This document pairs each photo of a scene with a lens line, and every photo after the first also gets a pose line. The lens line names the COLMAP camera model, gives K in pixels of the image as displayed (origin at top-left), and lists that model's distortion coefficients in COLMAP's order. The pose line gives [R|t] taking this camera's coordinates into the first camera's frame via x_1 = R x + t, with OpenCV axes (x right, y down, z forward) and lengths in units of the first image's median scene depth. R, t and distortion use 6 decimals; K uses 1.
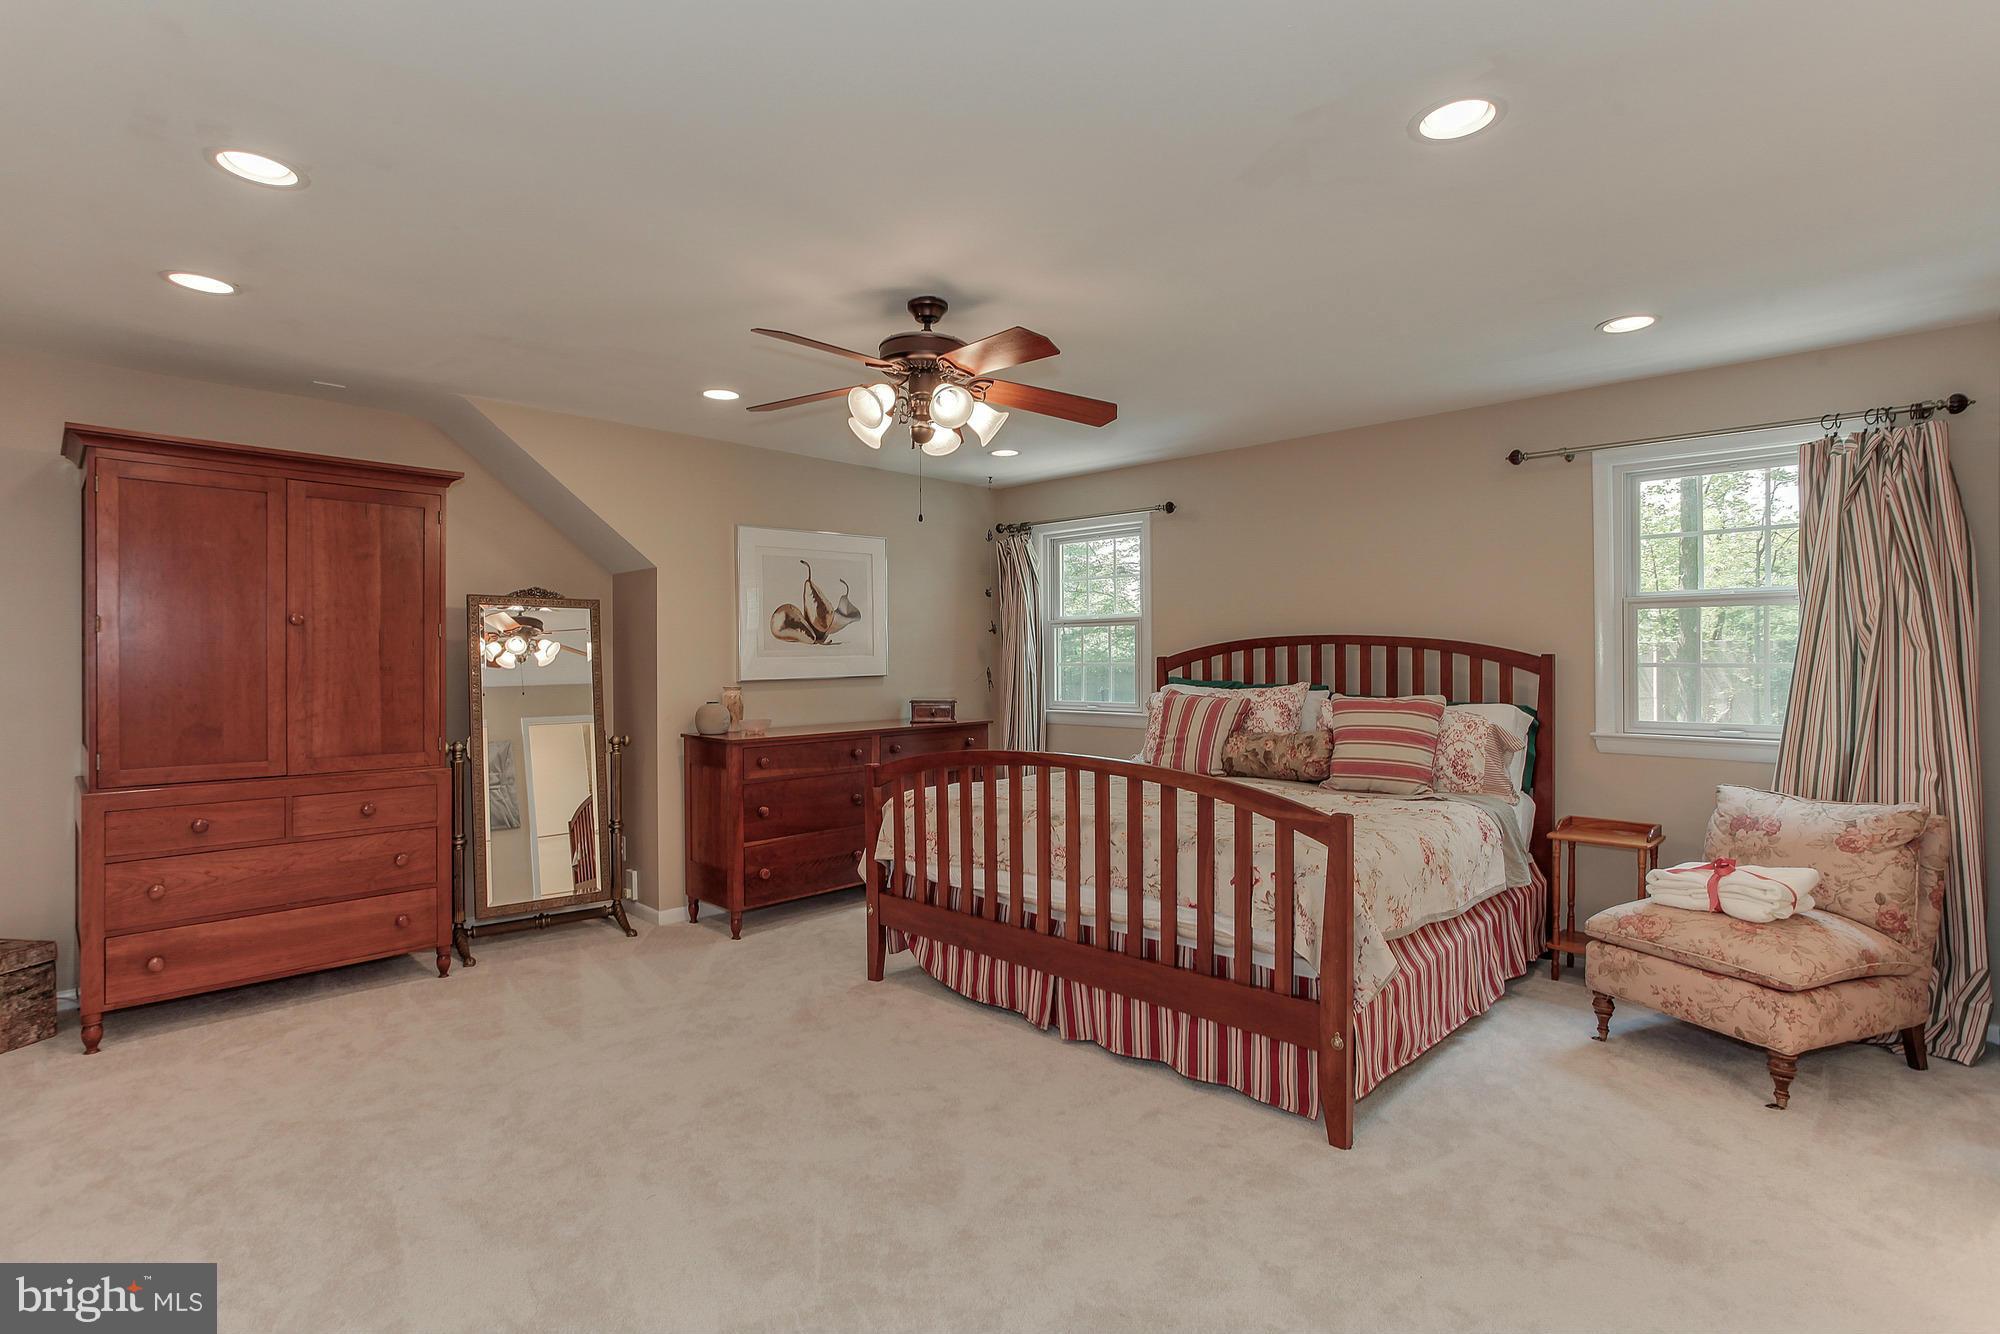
lens RADIAL K [[974.4, 0, 988.0], [0, 974.4, 637.4], [0, 0, 1]] dist [-0.057118, 0.036613]
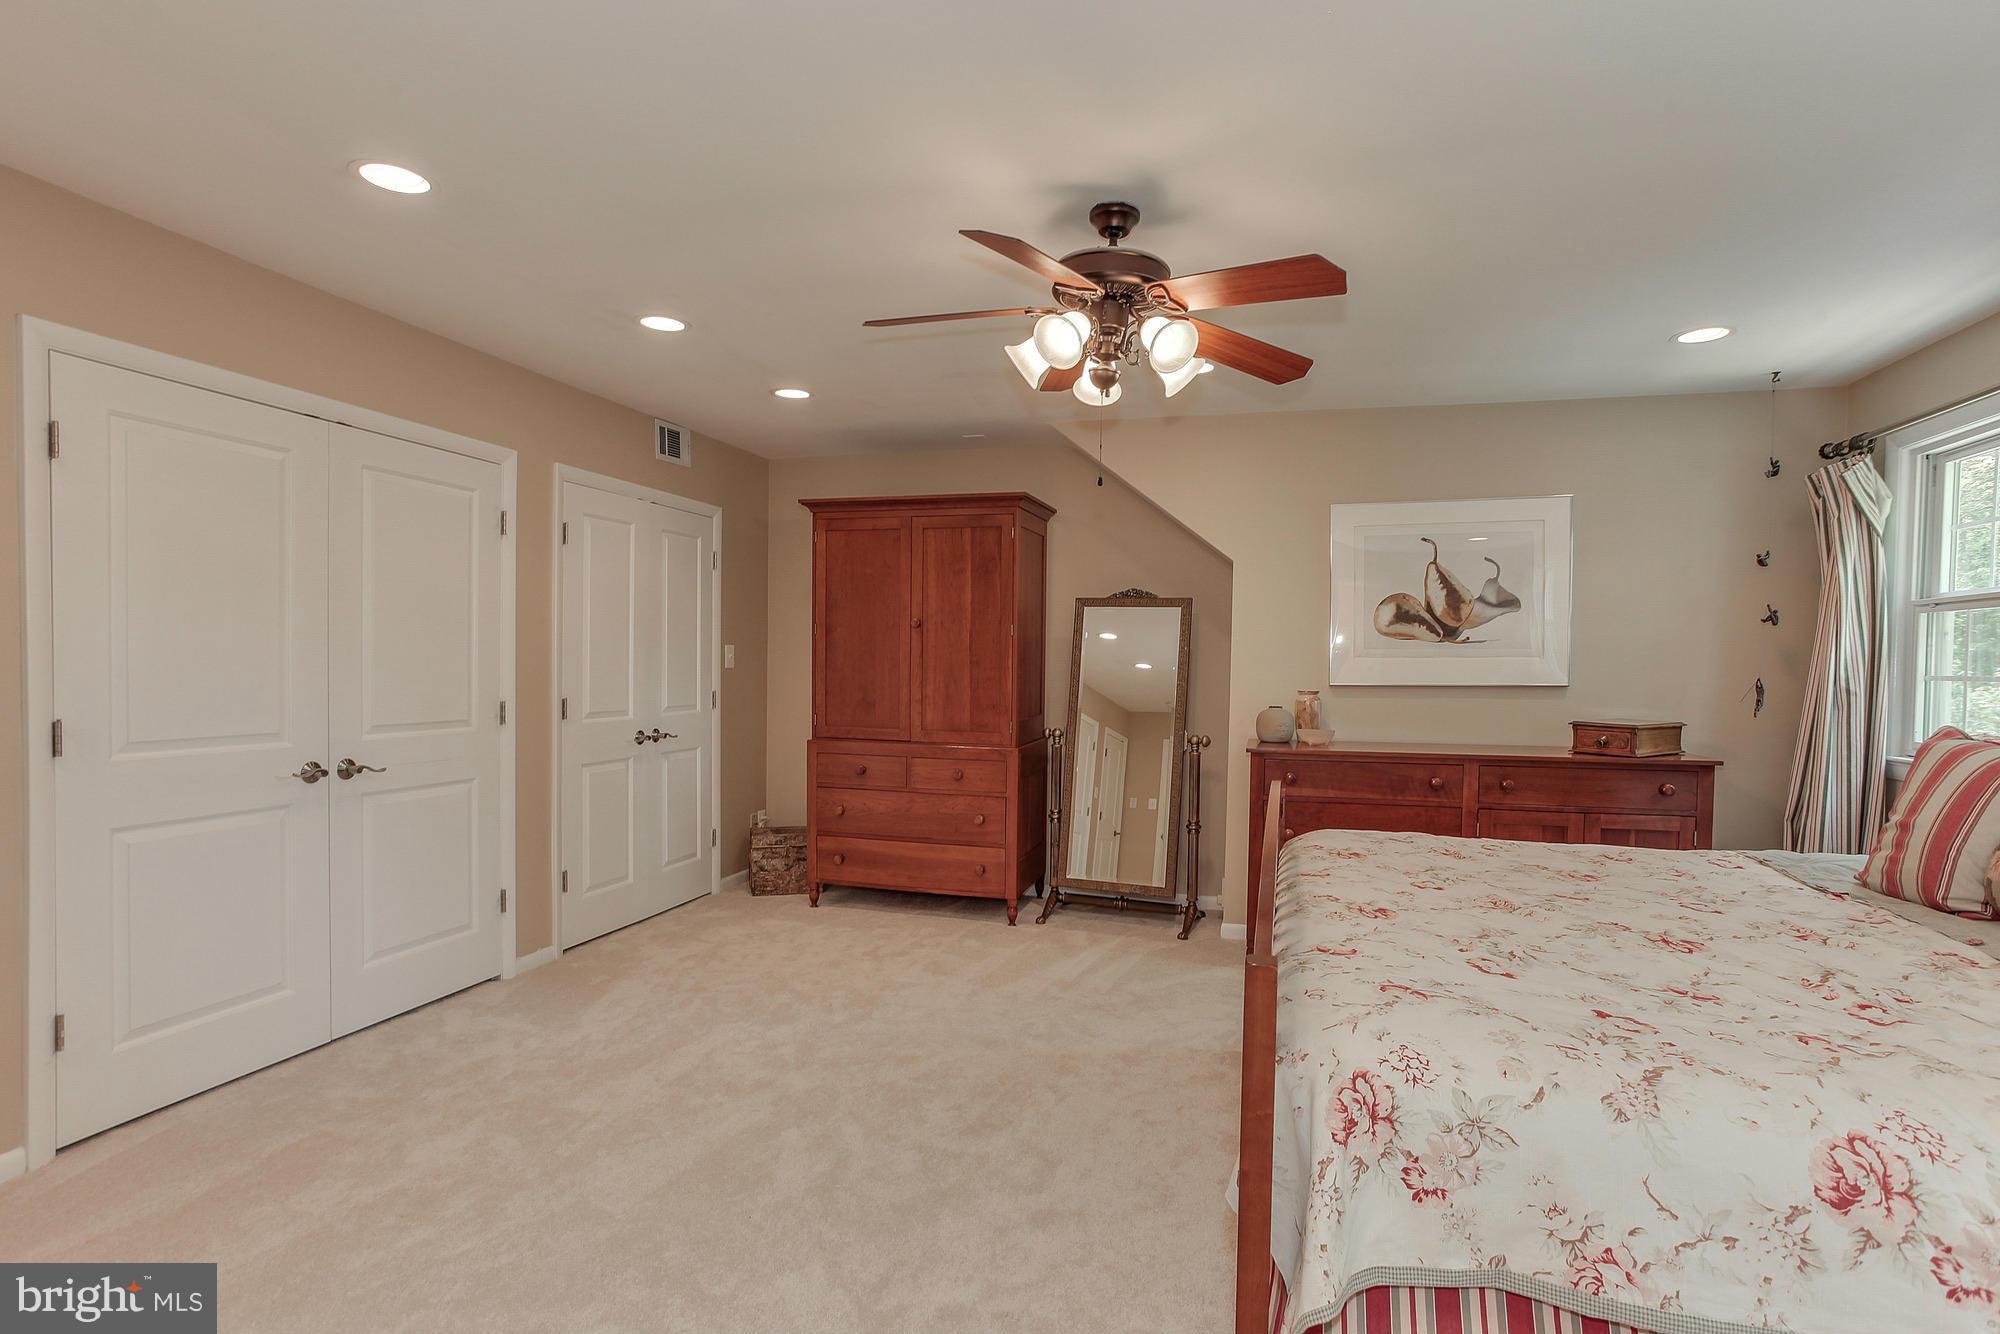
lens RADIAL K [[991.6, 0, 978.1], [0, 991.6, 673.9], [0, 0, 1]] dist [-0.038372, 0.010362]
pose [[0.470641, 0.023185, -0.882020, 0.470126], [0.004063, 0.999587, 0.028443, 0.011045], [0.882315, -0.016970, 0.470353, 0.392337]]
